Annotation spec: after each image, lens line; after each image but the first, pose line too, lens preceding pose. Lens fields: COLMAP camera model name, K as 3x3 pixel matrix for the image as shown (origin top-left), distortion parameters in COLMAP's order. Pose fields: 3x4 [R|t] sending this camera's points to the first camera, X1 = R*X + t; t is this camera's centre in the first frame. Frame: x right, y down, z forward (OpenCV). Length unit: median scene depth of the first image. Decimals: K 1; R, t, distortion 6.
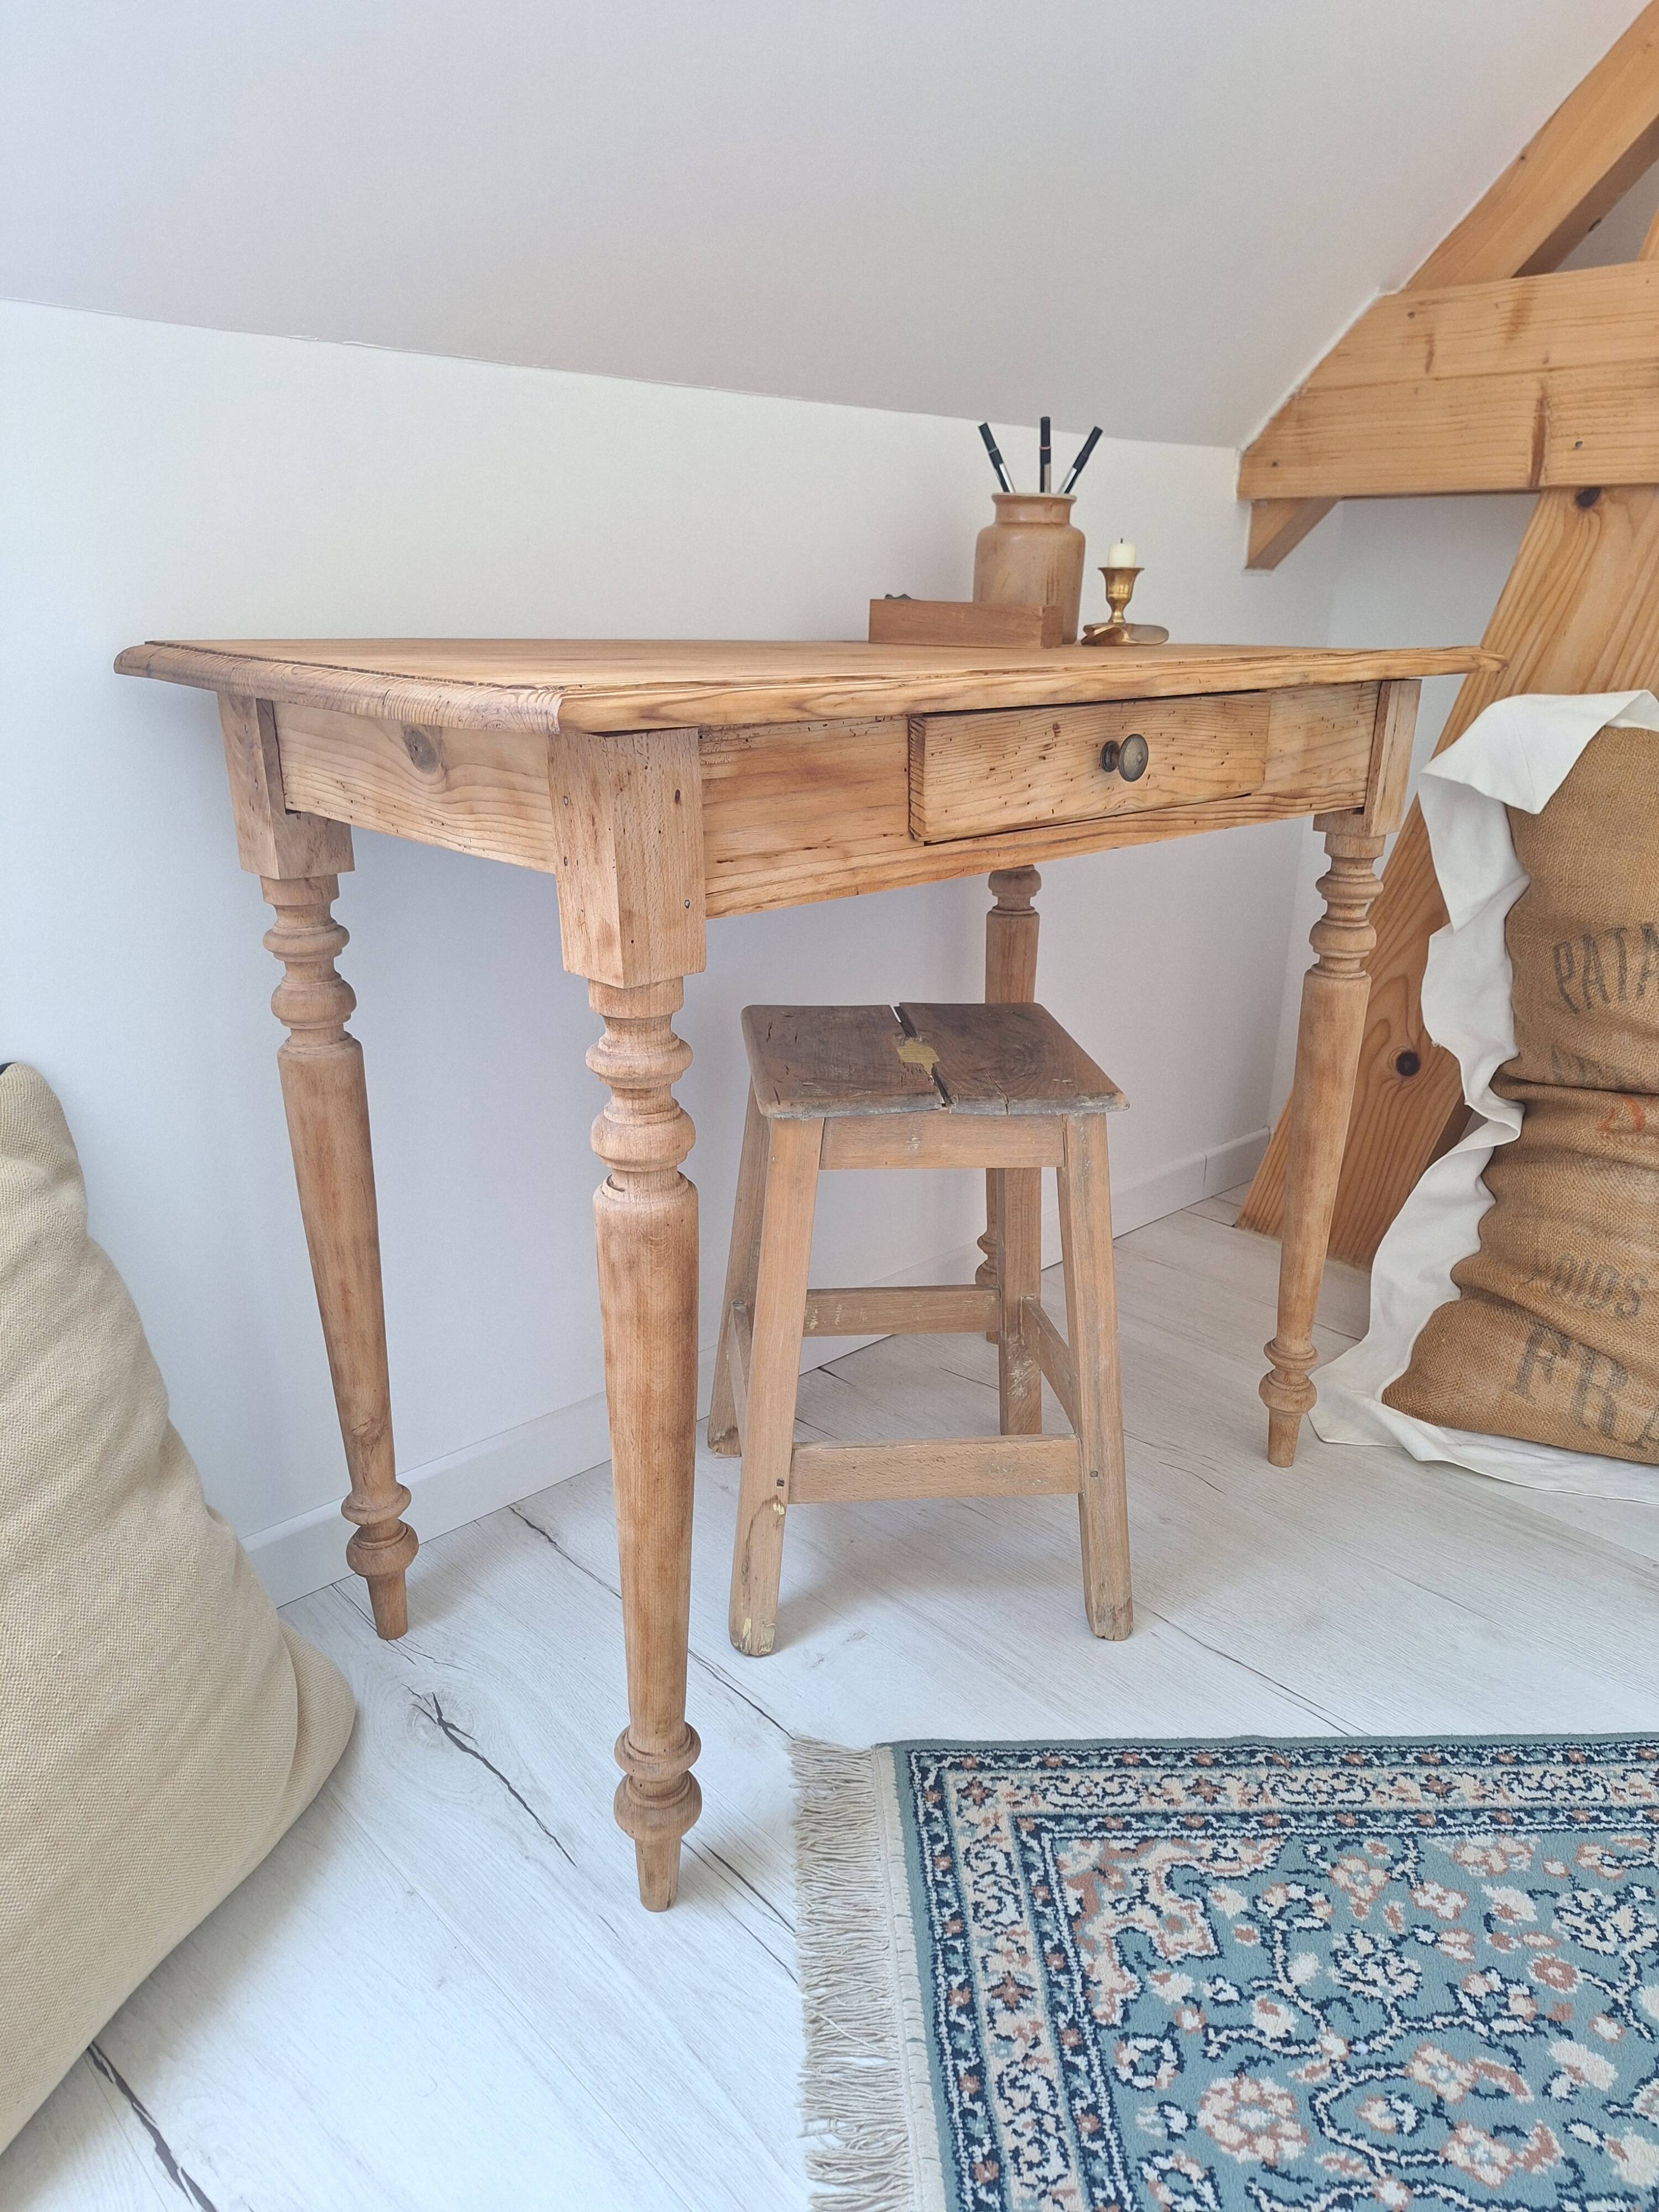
lens RADIAL K [[1577.2, 0, 865.6], [0, 1577.2, 1086.9], [0, 0, 1]] dist [0.054332, -0.050661]
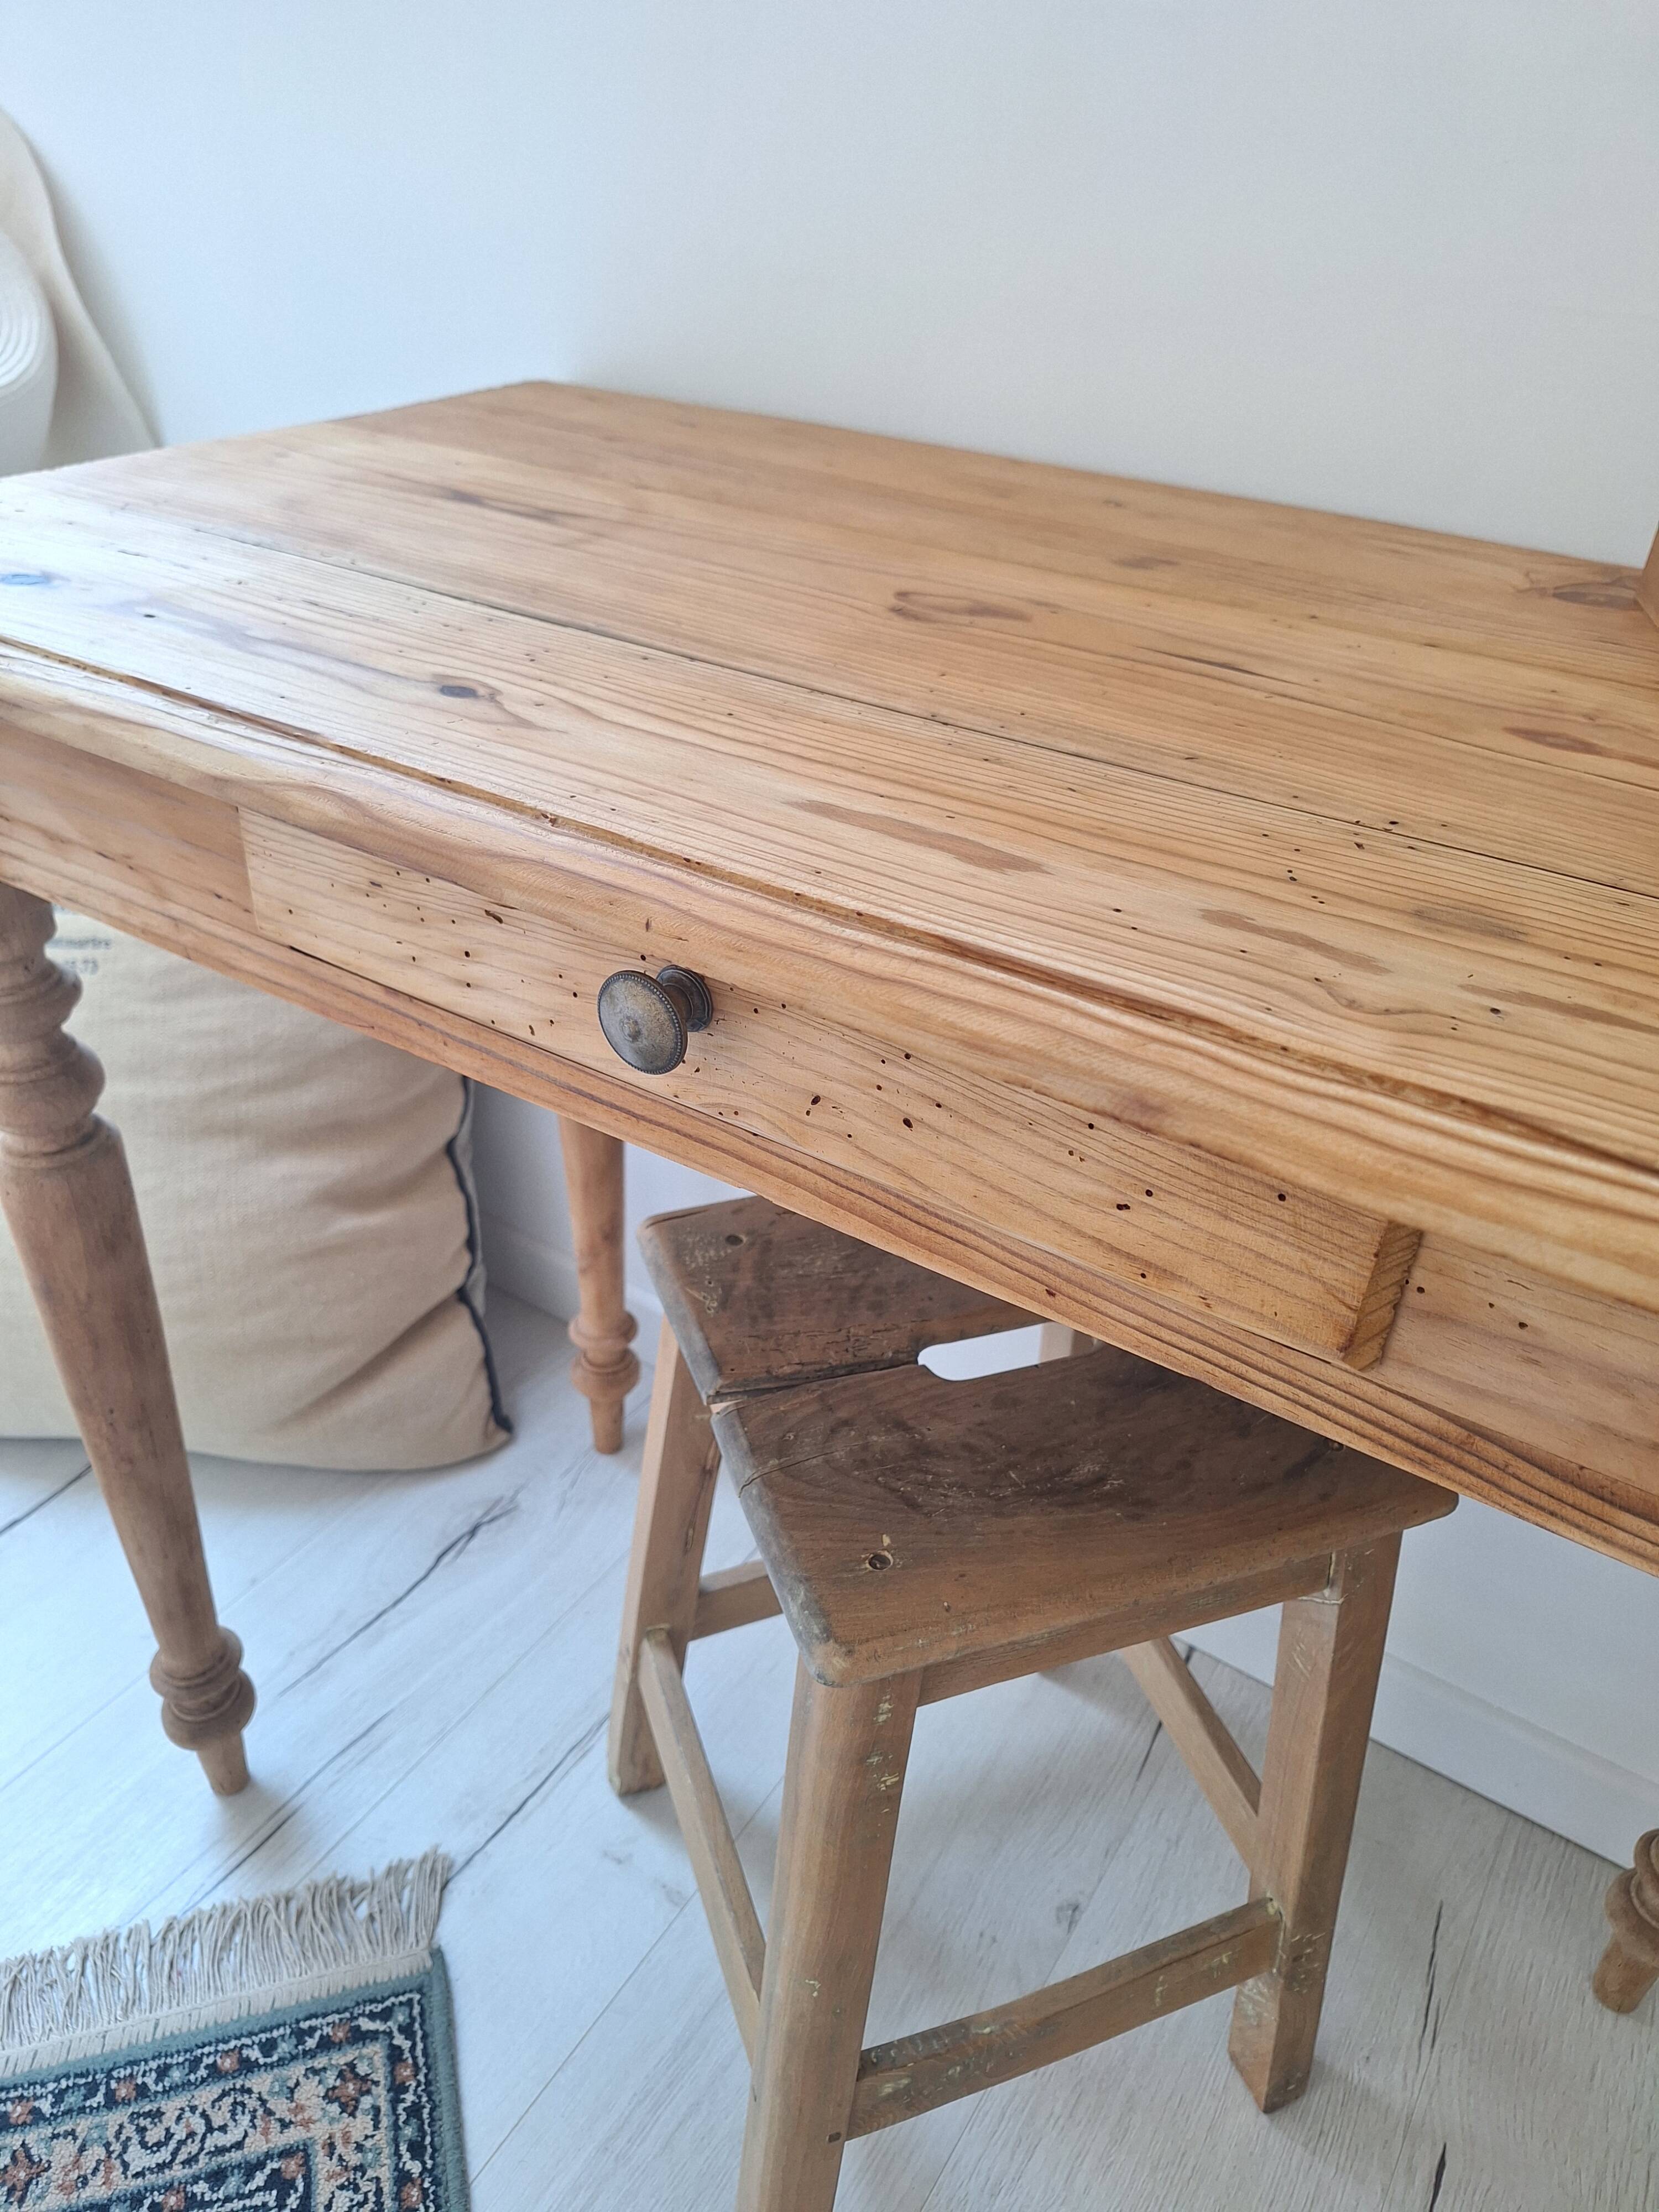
lens RADIAL K [[1577.2, 0, 809.1], [0, 1577.2, 1117.5], [0, 0, 1]] dist [0.054332, -0.050661]
pose [[0.211601, 0.532130, -0.819795, 0.506565], [-0.333409, 0.827774, 0.451252, -0.371203], [0.918729, 0.177842, 0.352575, 0.861418]]
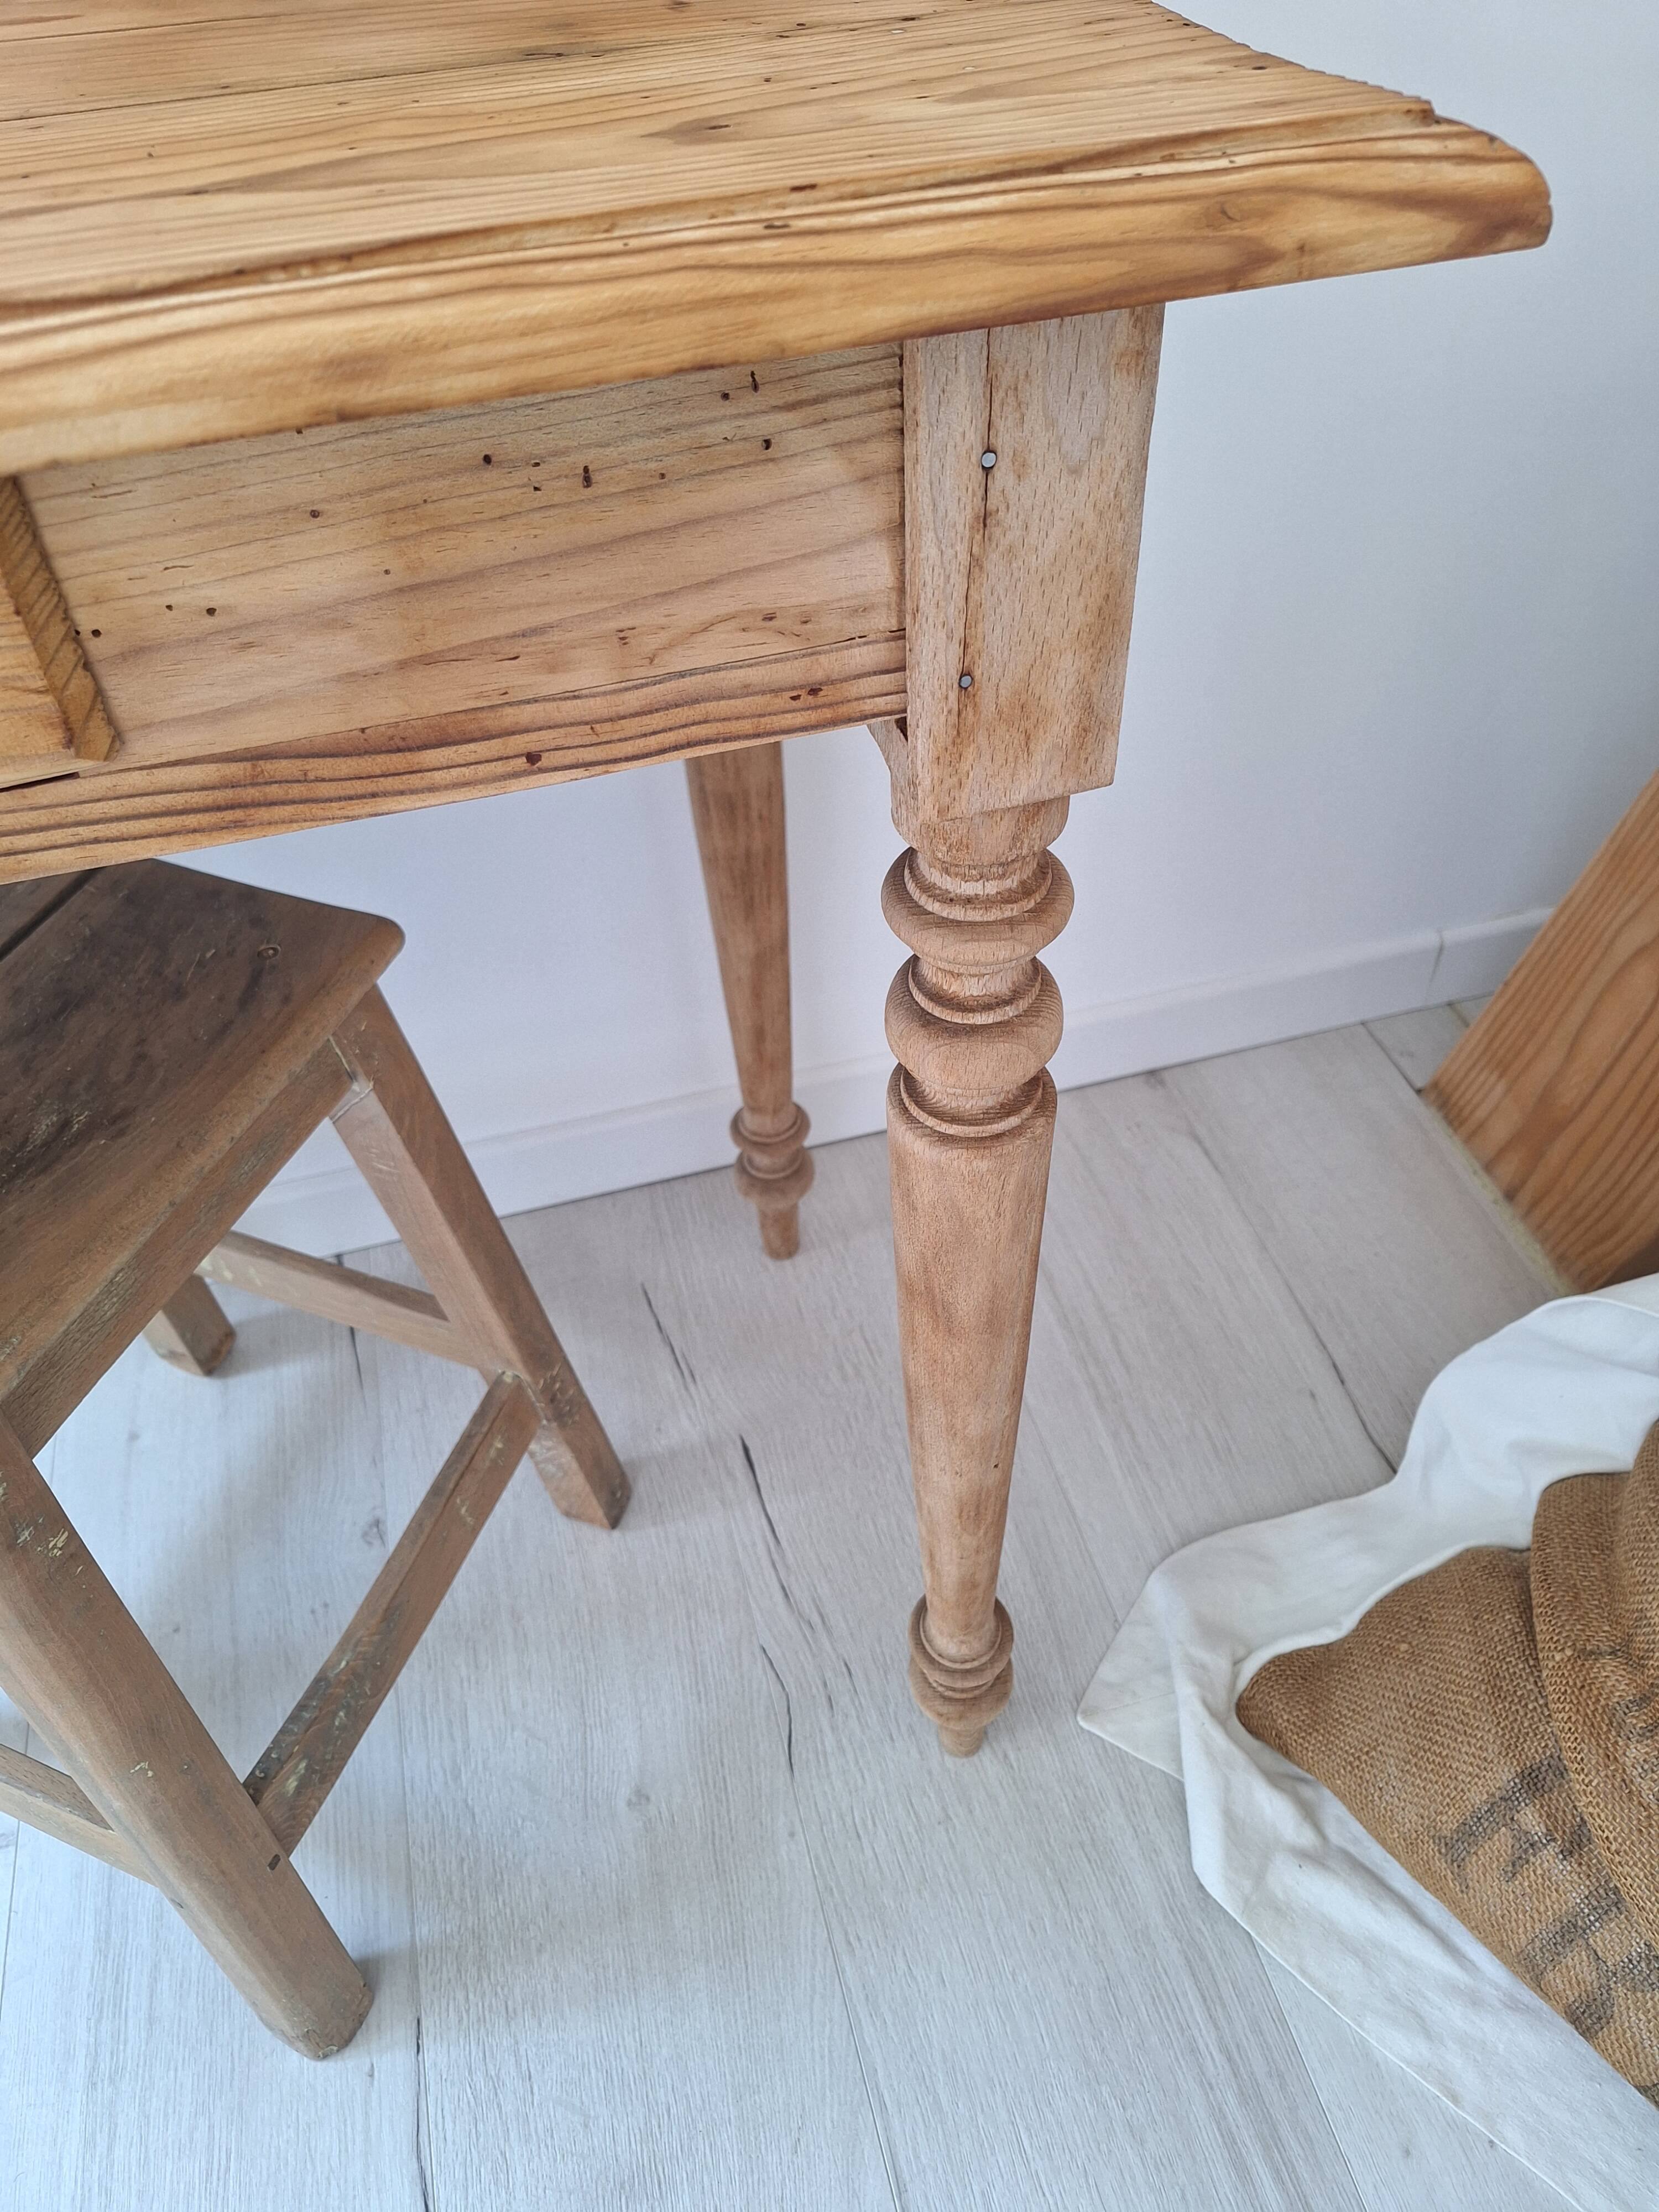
lens RADIAL K [[1577.2, 0, 867.2], [0, 1577.2, 1099.6], [0, 0, 1]] dist [0.054332, -0.050661]
pose [[0.876842, 0.305968, -0.370853, 0.535393], [-0.099739, 0.870341, 0.482244, -0.312930], [0.470320, -0.385863, 0.793668, 0.907359]]
